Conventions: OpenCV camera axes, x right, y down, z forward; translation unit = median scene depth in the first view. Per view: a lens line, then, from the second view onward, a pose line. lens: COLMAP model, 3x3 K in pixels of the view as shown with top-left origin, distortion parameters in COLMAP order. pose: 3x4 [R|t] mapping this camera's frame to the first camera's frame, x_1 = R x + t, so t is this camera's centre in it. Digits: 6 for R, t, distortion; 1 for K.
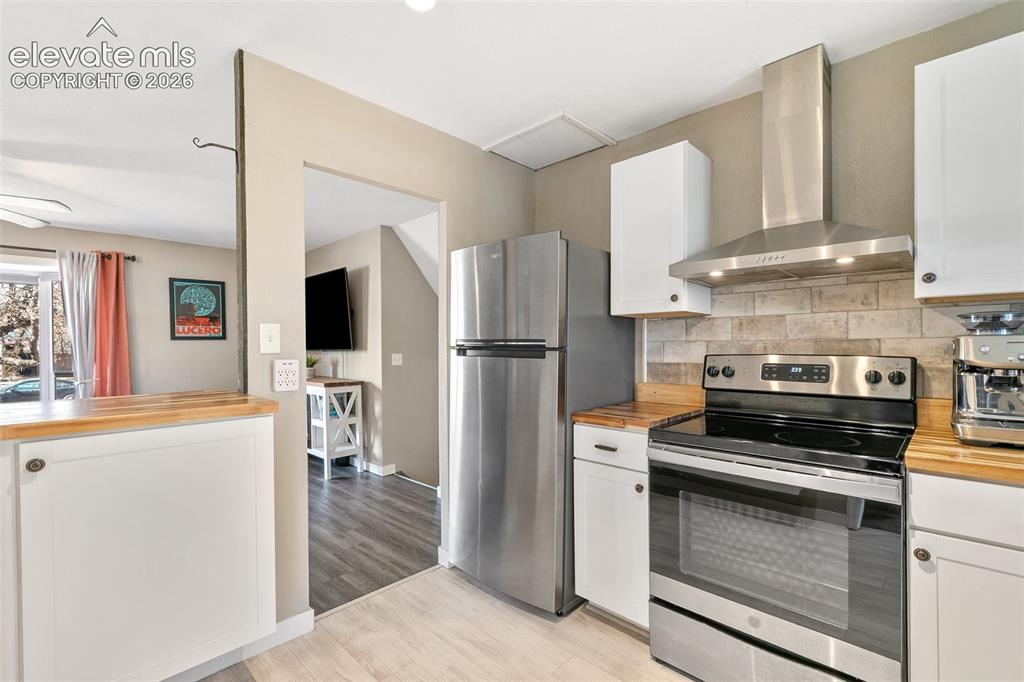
lens RADIAL K [[457.4, 0, 510.7], [0, 457.4, 349.9], [0, 0, 1]] dist [0.003060, 0.000527]
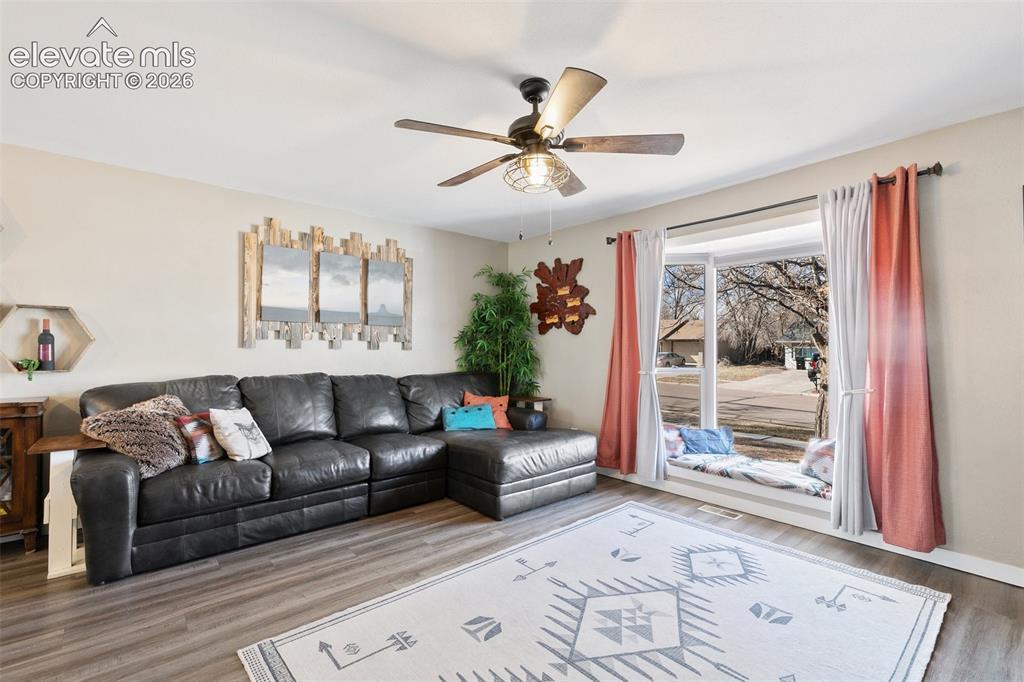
lens RADIAL K [[457.4, 0, 510.6], [0, 457.4, 344.2], [0, 0, 1]] dist [0.003060, 0.000527]
pose [[-0.096418, 0.001314, -0.995340, -0.538163], [-0.008903, 0.999958, 0.002183, 0.013683], [0.995301, 0.009071, -0.096402, 1.228281]]
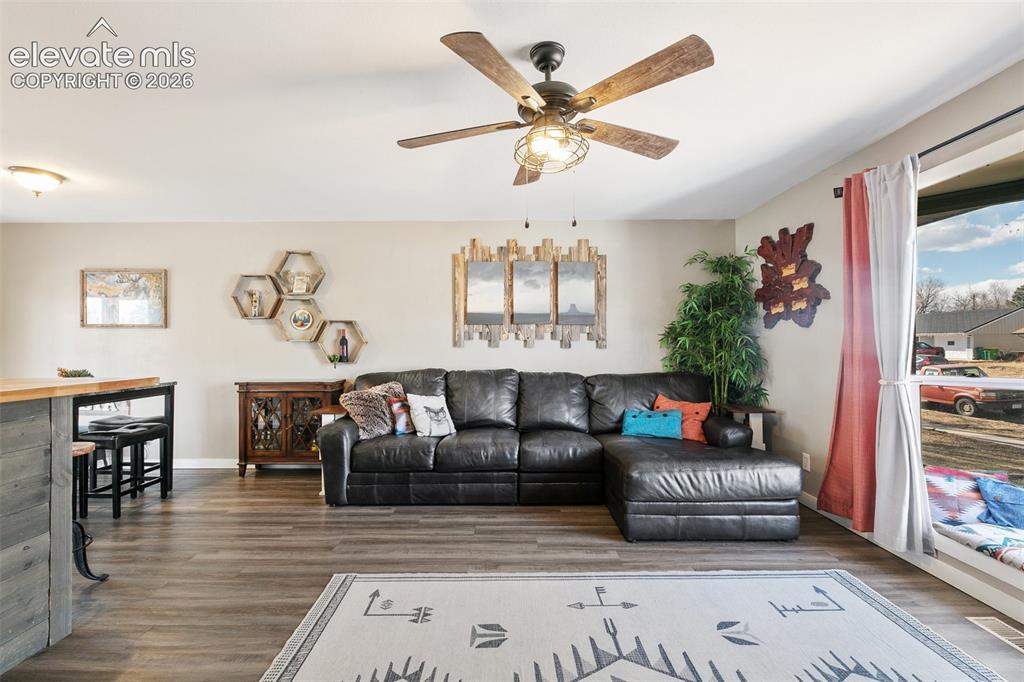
lens RADIAL K [[457.4, 0, 509.9], [0, 457.4, 337.1], [0, 0, 1]] dist [0.003060, 0.000527]
pose [[-0.724537, -0.001218, -0.689235, -0.860719], [0.005901, 0.999951, -0.007971, 0.012152], [0.689211, -0.009843, -0.724494, 1.768303]]
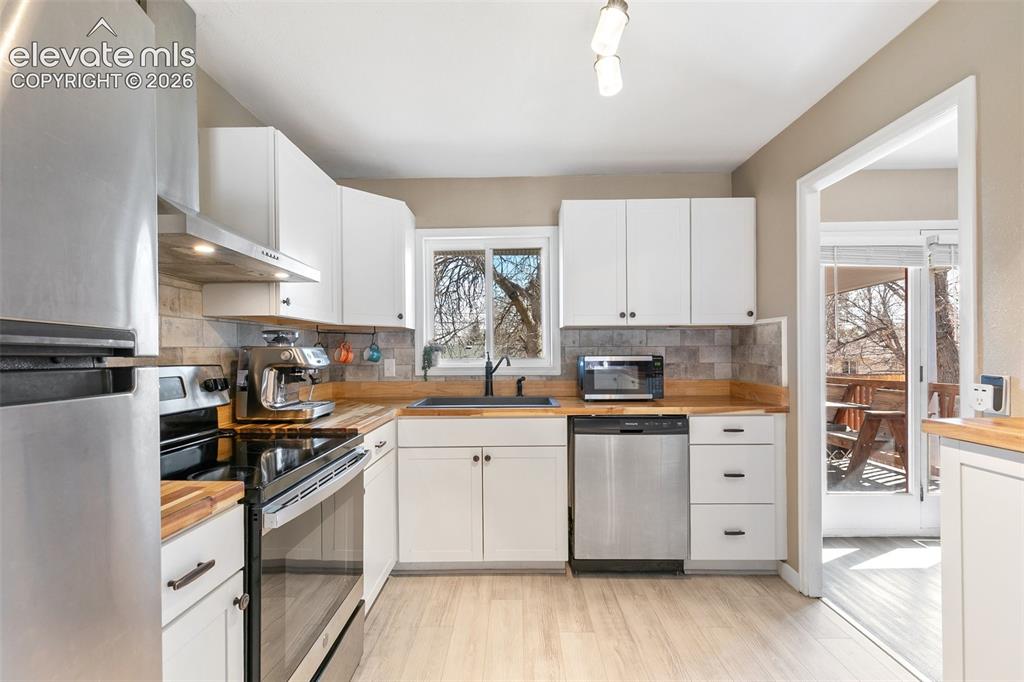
lens RADIAL K [[457.4, 0, 510.4], [0, 457.4, 351.6], [0, 0, 1]] dist [0.003060, 0.000527]
pose [[-0.681735, 0.010125, 0.731529, -0.311067], [0.015354, 0.999882, 0.000470, -0.004604], [-0.731438, 0.011552, -0.681810, 0.963997]]
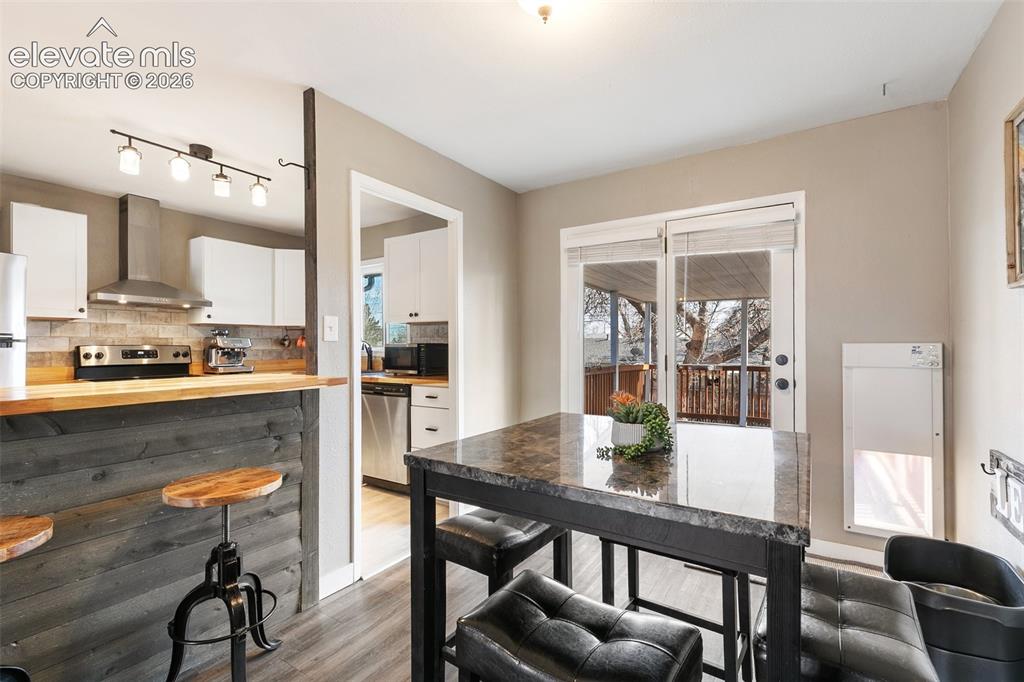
lens RADIAL K [[457.4, 0, 511.7], [0, 457.4, 341.8], [0, 0, 1]] dist [0.003060, 0.000527]
pose [[-0.191294, 0.012098, 0.981458, -1.448124], [0.009823, 0.999898, -0.010411, 0.029167], [-0.981484, 0.007649, -0.191393, -0.175832]]
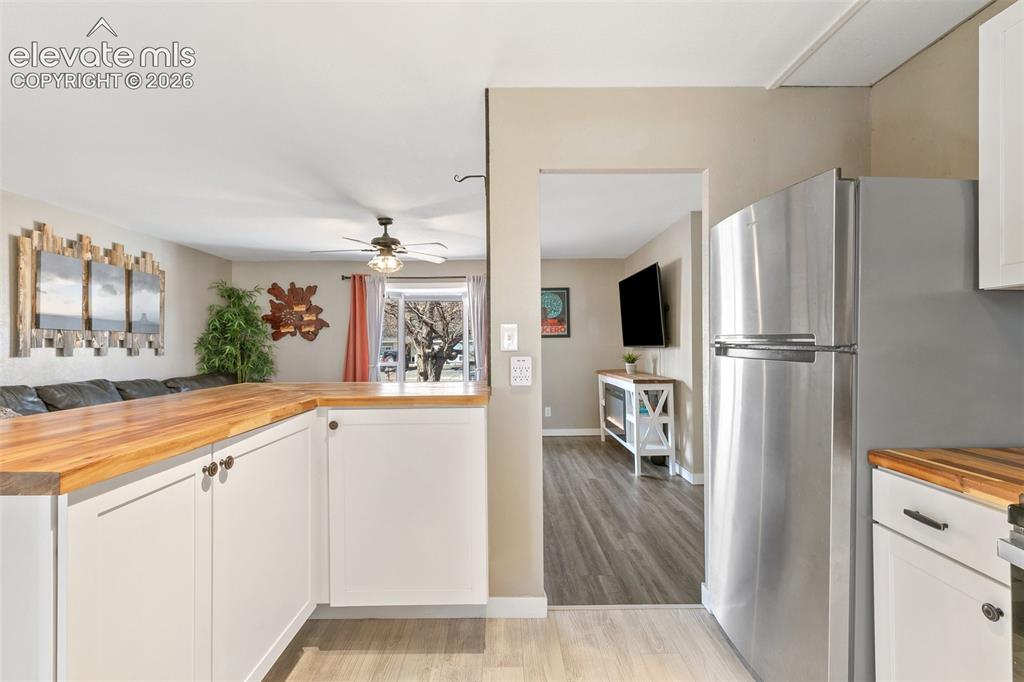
lens RADIAL K [[457.4, 0, 506.3], [0, 457.4, 341.8], [0, 0, 1]] dist [0.003060, 0.000527]
pose [[0.699648, -0.004161, -0.714476, 0.227569], [-0.001290, 0.999974, -0.007088, -0.005888], [0.714487, 0.005881, 0.699624, 0.187417]]
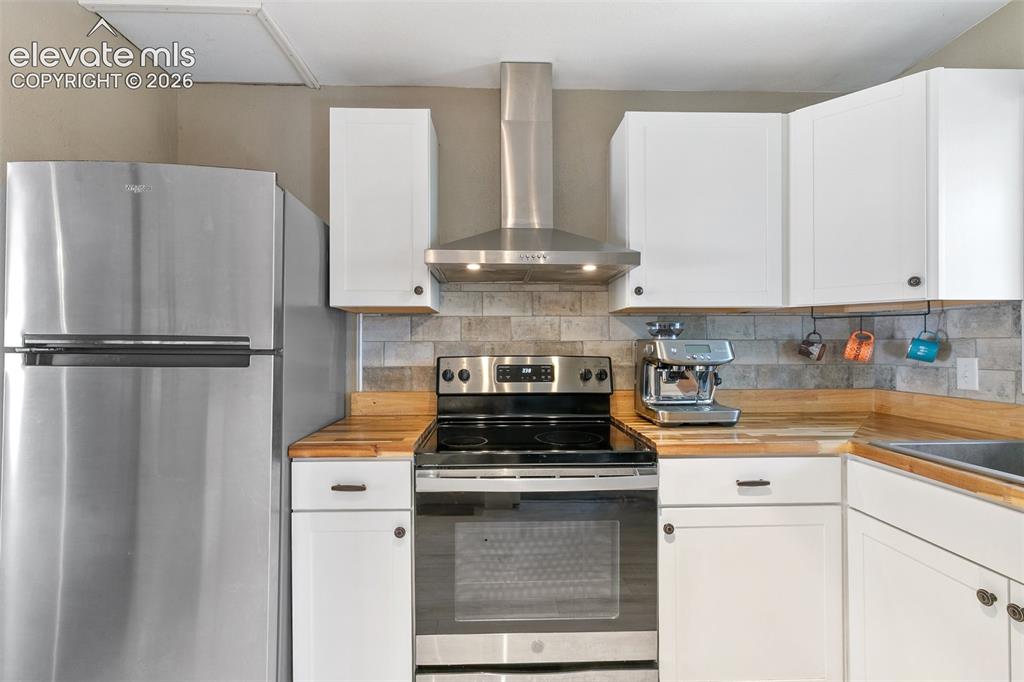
lens RADIAL K [[457.4, 0, 509.9], [0, 457.4, 344.4], [0, 0, 1]] dist [0.003060, 0.000527]
pose [[0.696792, 0.004458, 0.717259, -0.121873], [0.003639, 0.999946, -0.009750, -0.004642], [-0.717264, 0.009403, 0.696738, 0.276889]]
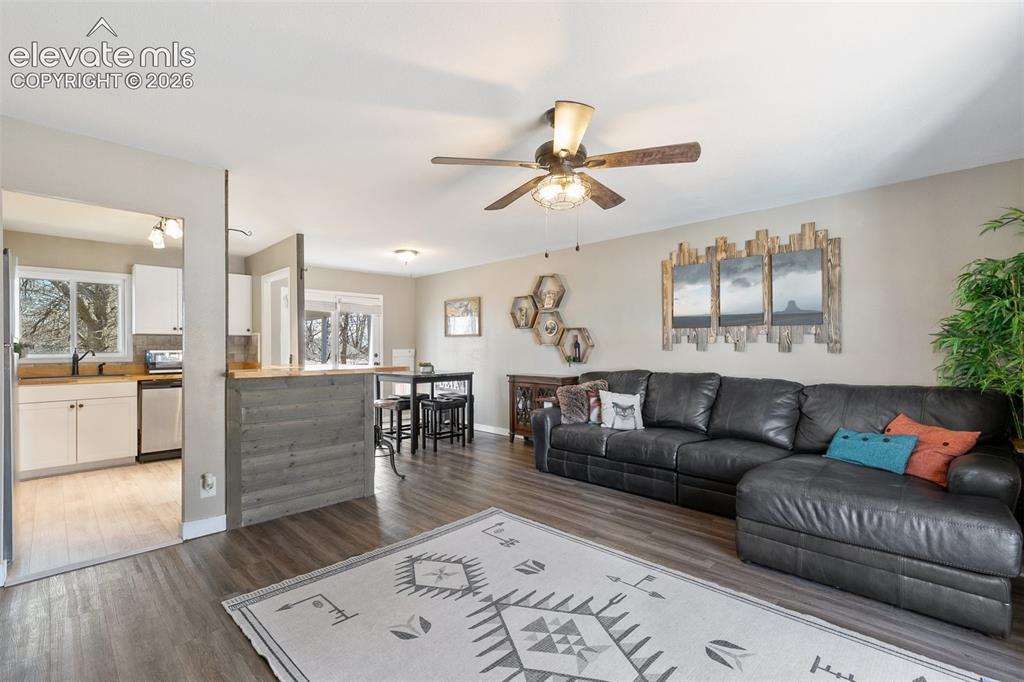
lens RADIAL K [[457.4, 0, 508.2], [0, 457.4, 343.9], [0, 0, 1]] dist [0.003060, 0.000527]
pose [[-0.999763, 0.011549, 0.018450, -1.413757], [0.011480, 0.999927, -0.003837, 0.010001], [-0.018493, -0.003624, -0.999822, 2.275869]]
